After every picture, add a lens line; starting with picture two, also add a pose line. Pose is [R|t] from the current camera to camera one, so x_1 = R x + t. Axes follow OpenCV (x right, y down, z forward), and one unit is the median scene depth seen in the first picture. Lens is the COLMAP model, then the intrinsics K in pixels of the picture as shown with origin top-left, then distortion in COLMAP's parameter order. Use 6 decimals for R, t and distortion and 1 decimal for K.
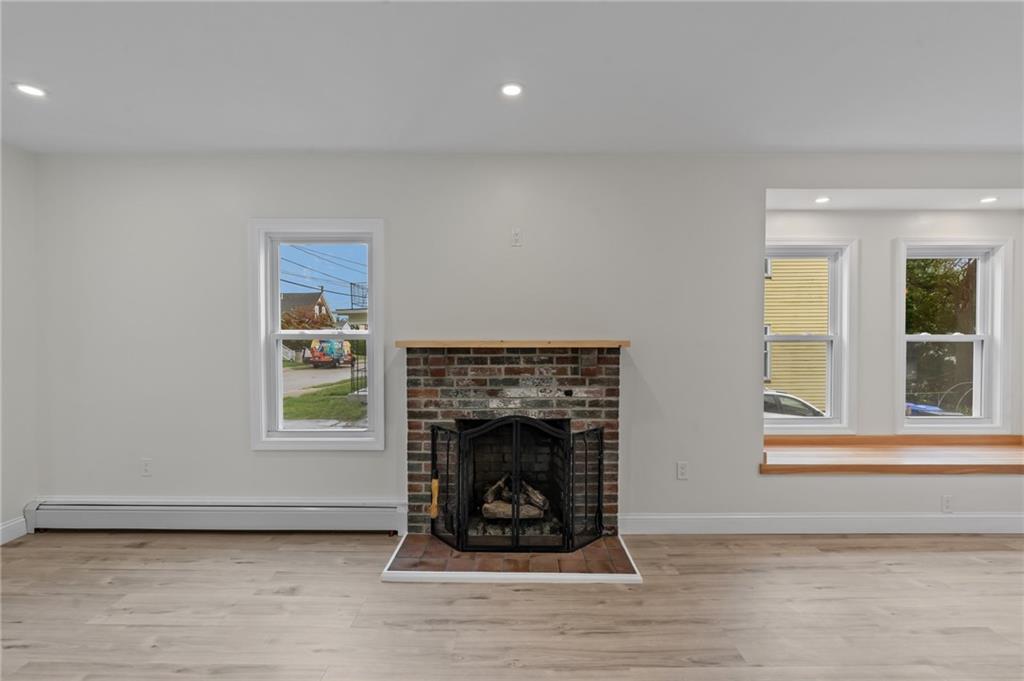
lens RADIAL K [[461.9, 0, 513.3], [0, 461.9, 344.5], [0, 0, 1]] dist [-0.007575, 0.002082]
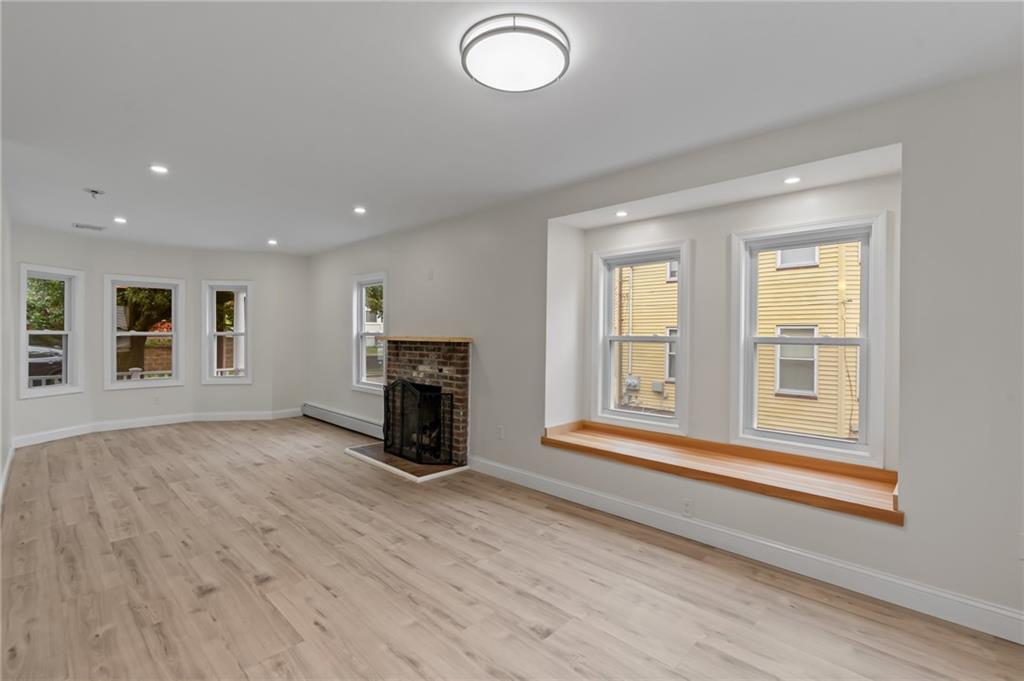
lens RADIAL K [[461.9, 0, 507.8], [0, 461.9, 340.0], [0, 0, 1]] dist [-0.007575, 0.002082]
pose [[0.715287, 0.014280, -0.698685, 1.392822], [-0.023874, 0.999707, -0.004009, 0.001802], [0.698423, 0.019548, 0.715419, 0.020993]]
